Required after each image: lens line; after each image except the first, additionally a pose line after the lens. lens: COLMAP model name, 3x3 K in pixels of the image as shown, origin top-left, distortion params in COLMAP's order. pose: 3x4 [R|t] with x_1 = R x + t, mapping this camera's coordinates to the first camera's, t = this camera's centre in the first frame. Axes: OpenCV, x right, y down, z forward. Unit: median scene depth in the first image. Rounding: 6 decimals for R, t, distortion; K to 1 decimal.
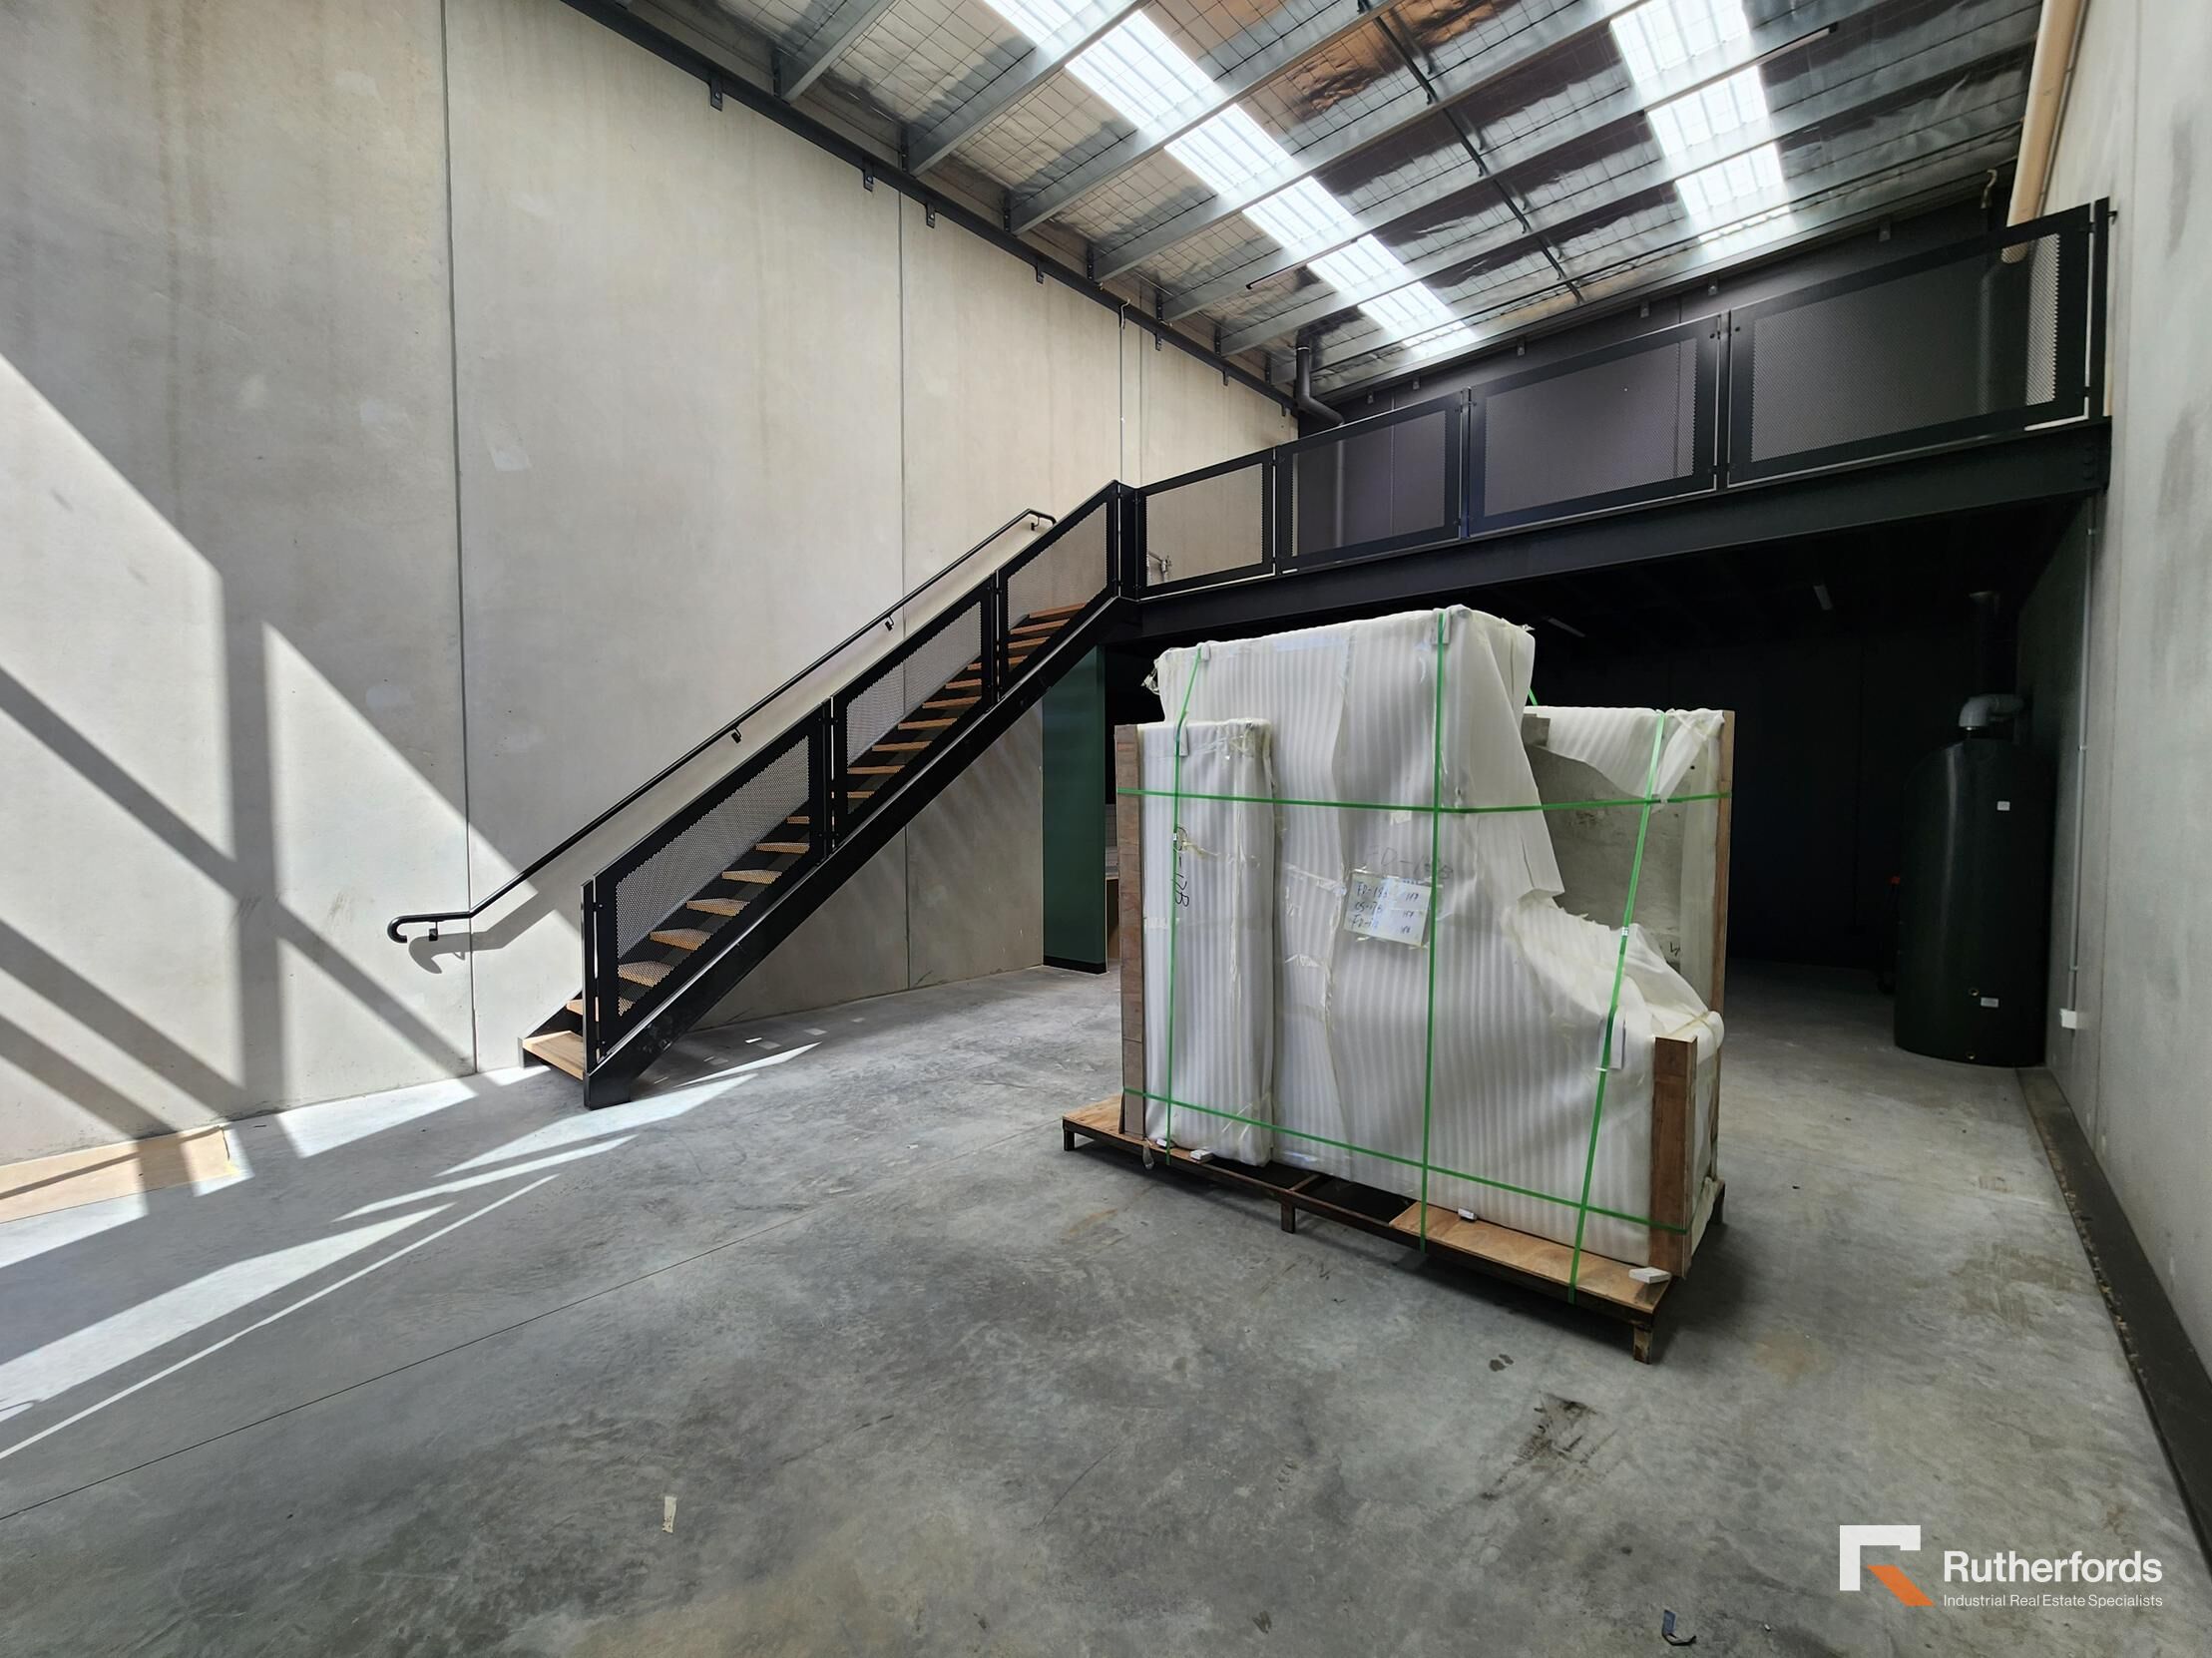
lens RADIAL K [[902.2, 0, 1114.4], [0, 902.2, 838.8], [0, 0, 1]] dist [0.000667, -0.000713]
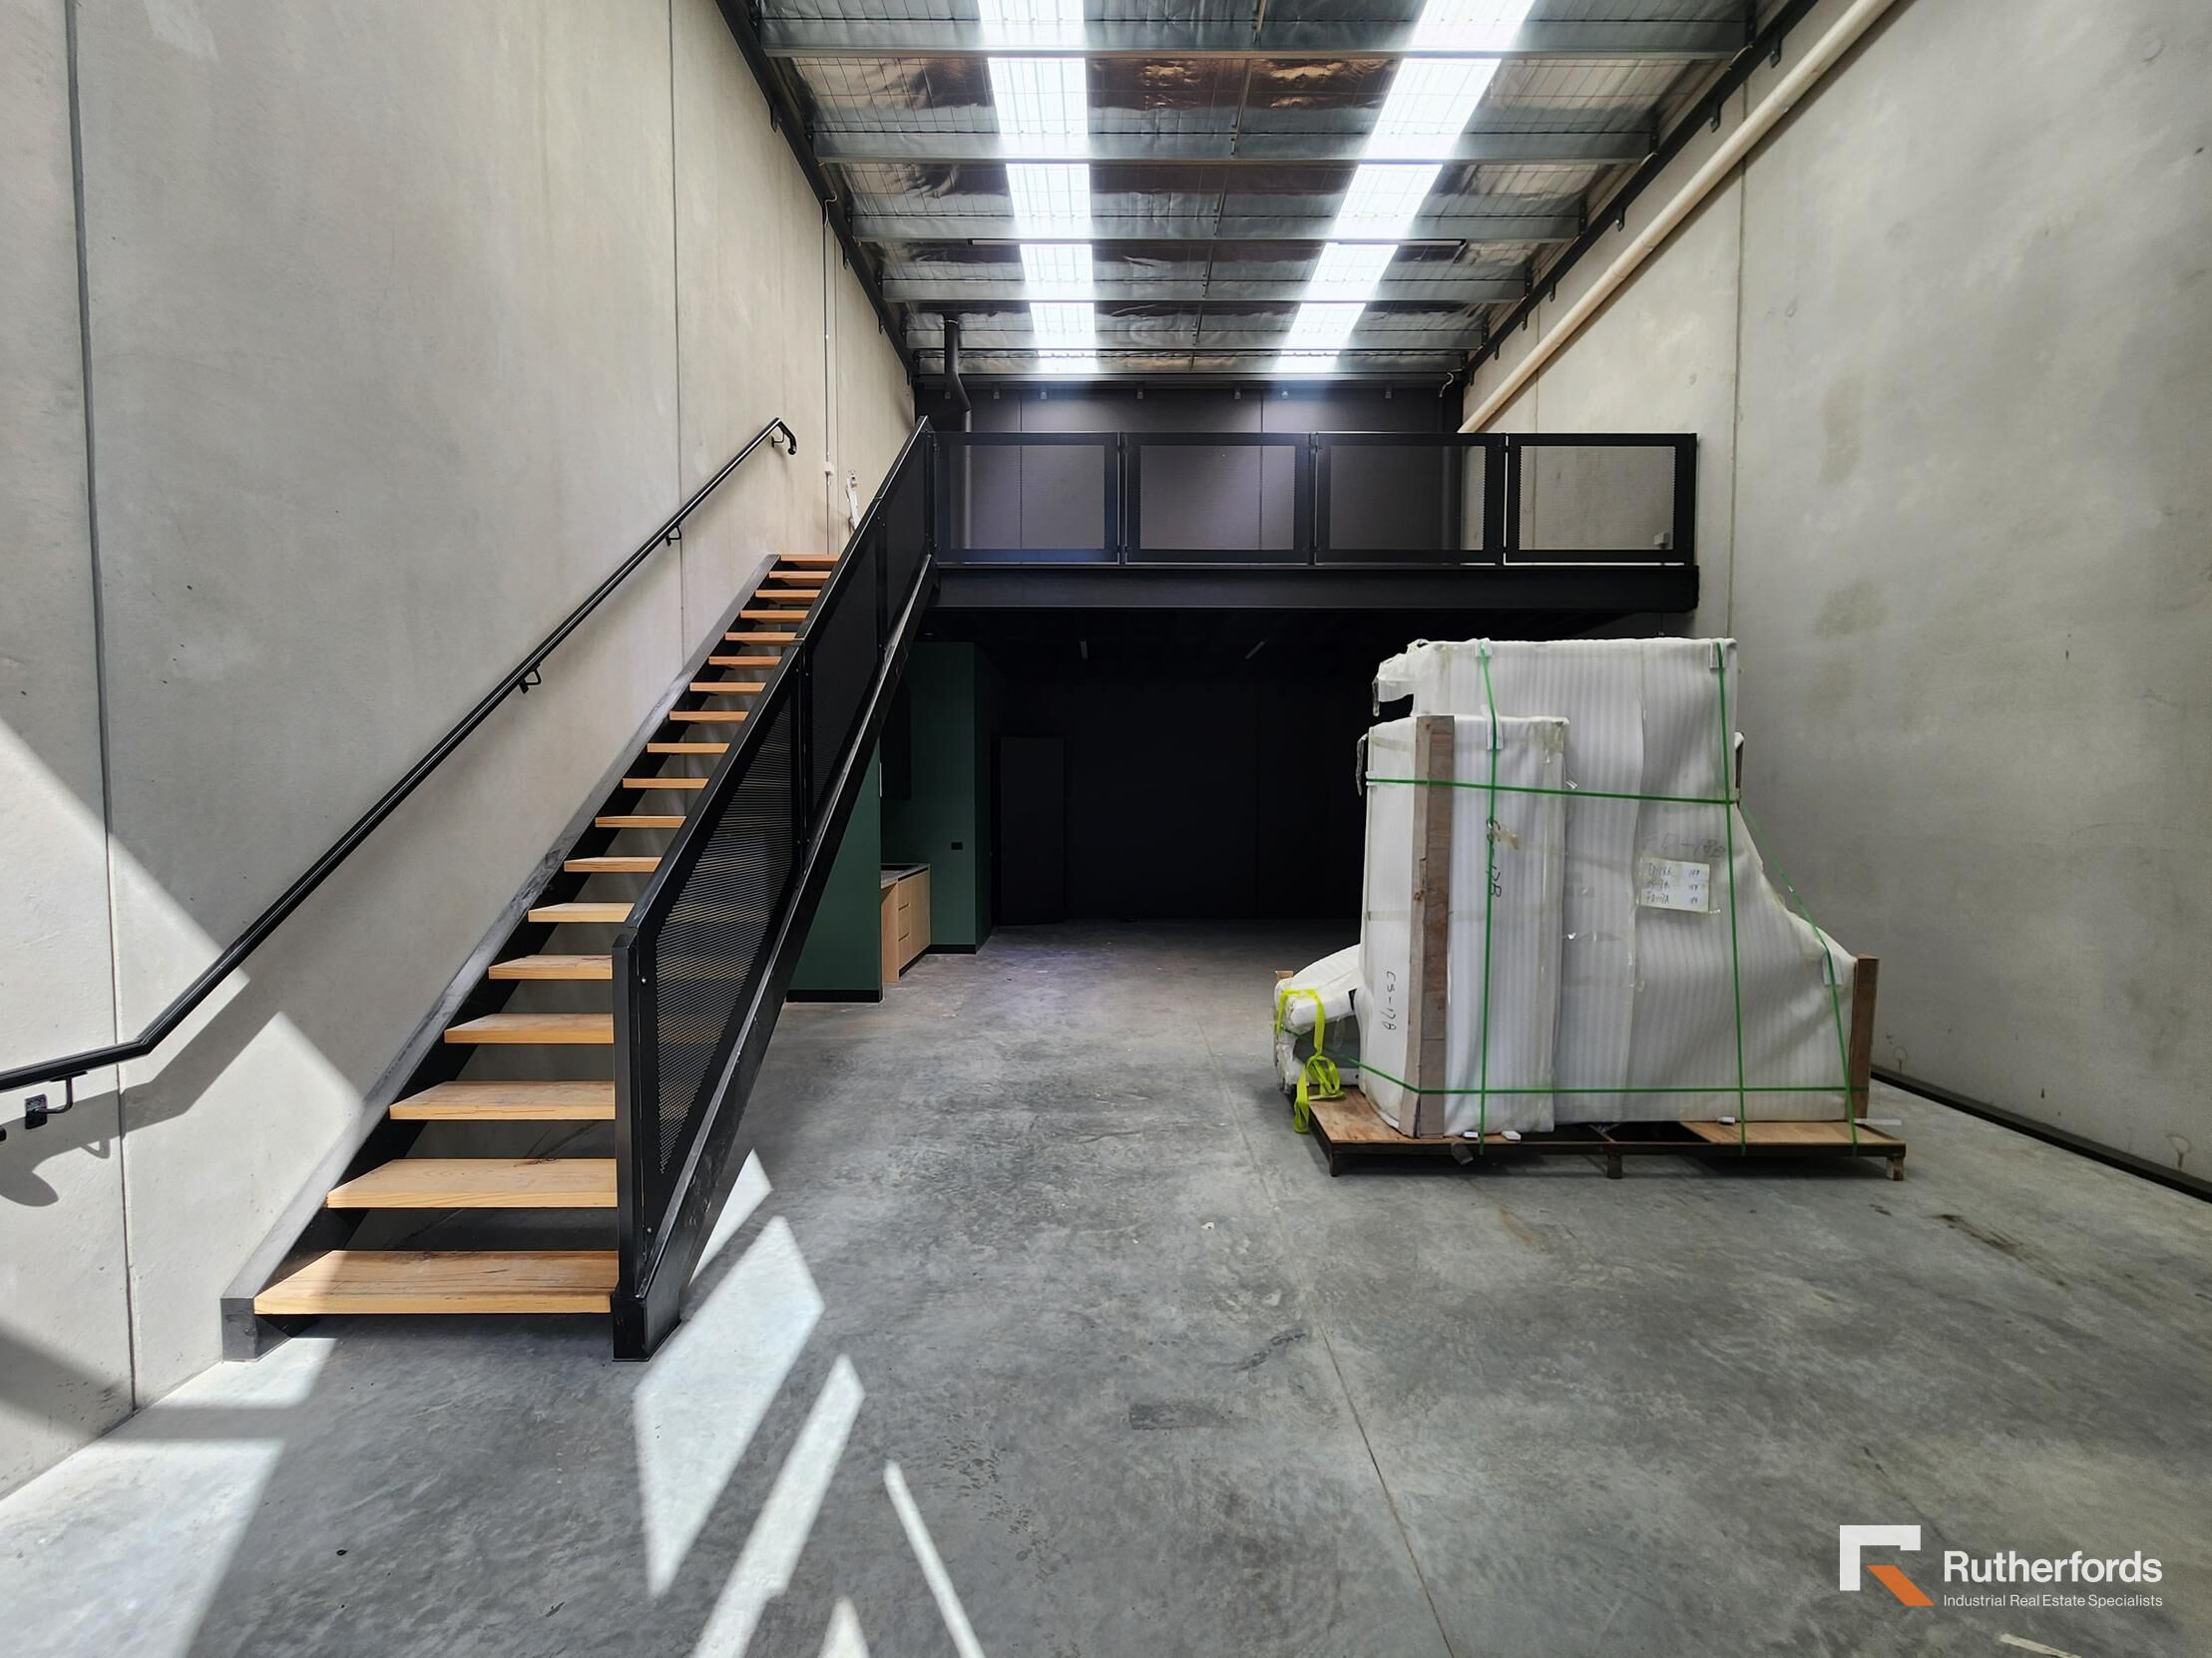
lens RADIAL K [[902.2, 0, 1113.7], [0, 902.2, 839.5], [0, 0, 1]] dist [0.000667, -0.000713]
pose [[0.748506, -0.026850, 0.662584, -0.878984], [0.024336, 0.999619, 0.013015, -0.013478], [-0.662681, 0.006383, 0.748874, 0.498384]]
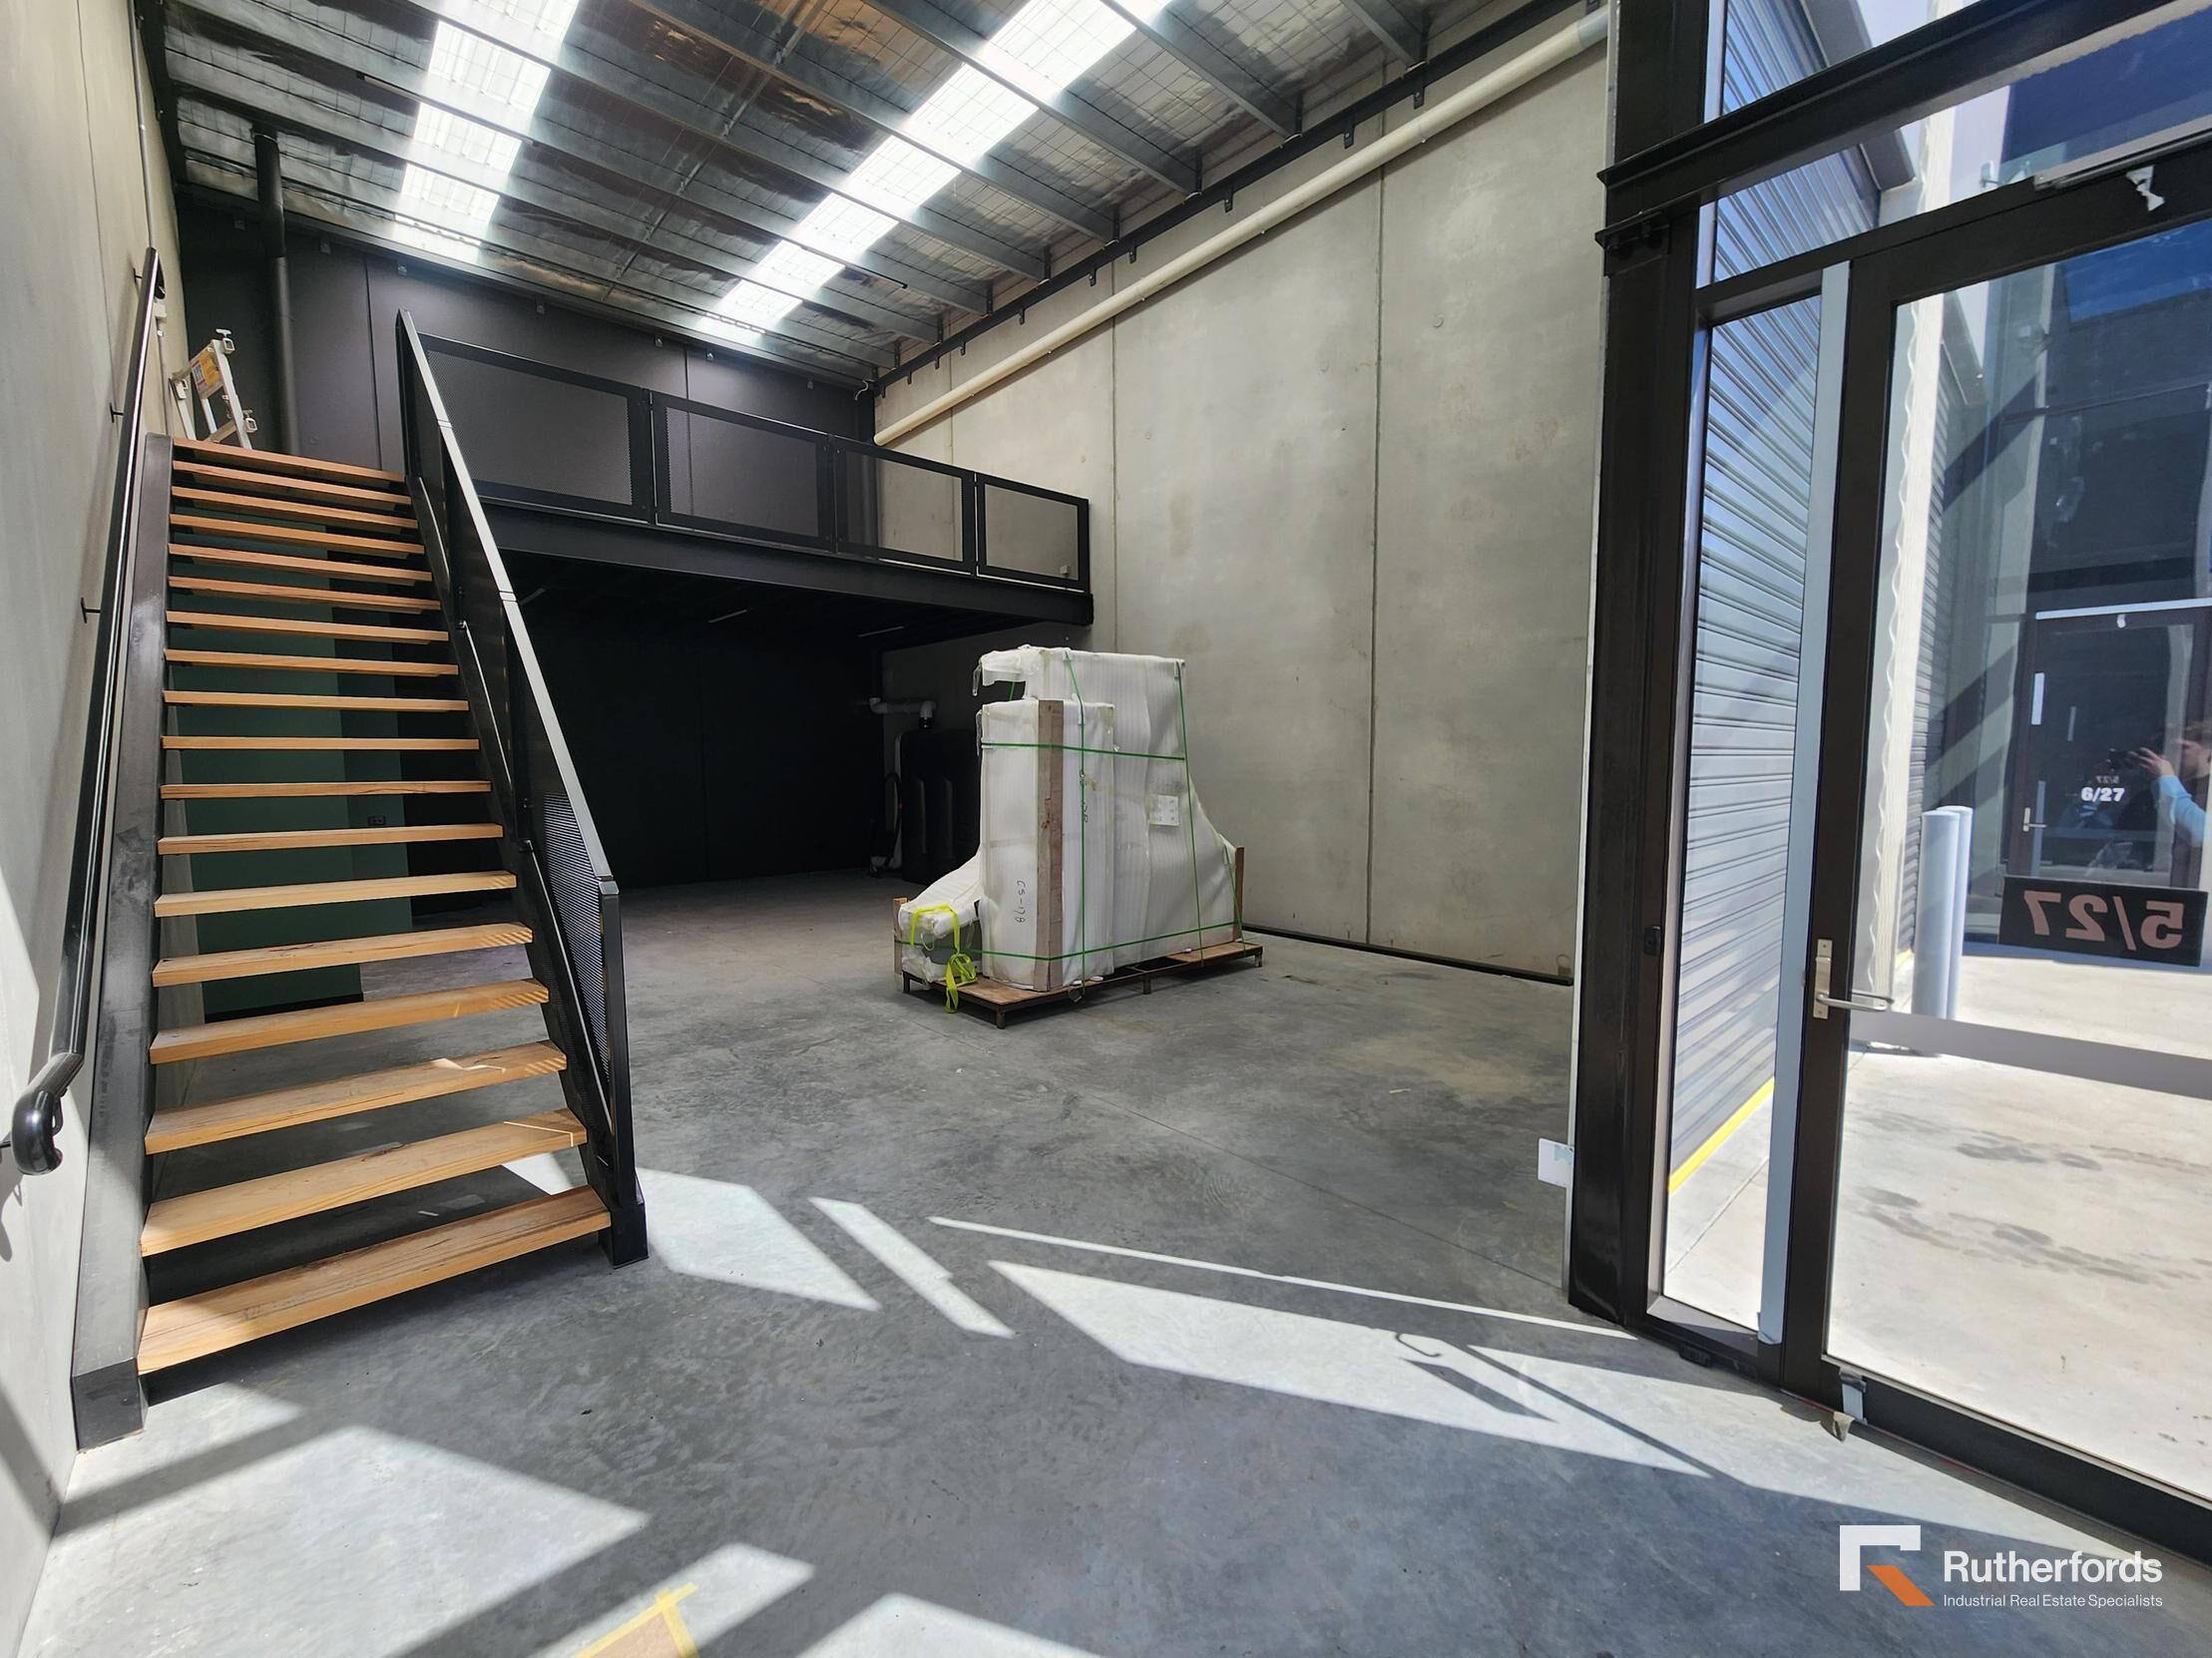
lens RADIAL K [[902.2, 0, 1116.4], [0, 902.2, 833.8], [0, 0, 1]] dist [0.000667, -0.000713]
pose [[0.108496, -0.078241, 0.991013, -1.374201], [0.047288, 0.996176, 0.073472, -0.015670], [-0.992972, 0.038892, 0.111781, 0.741445]]
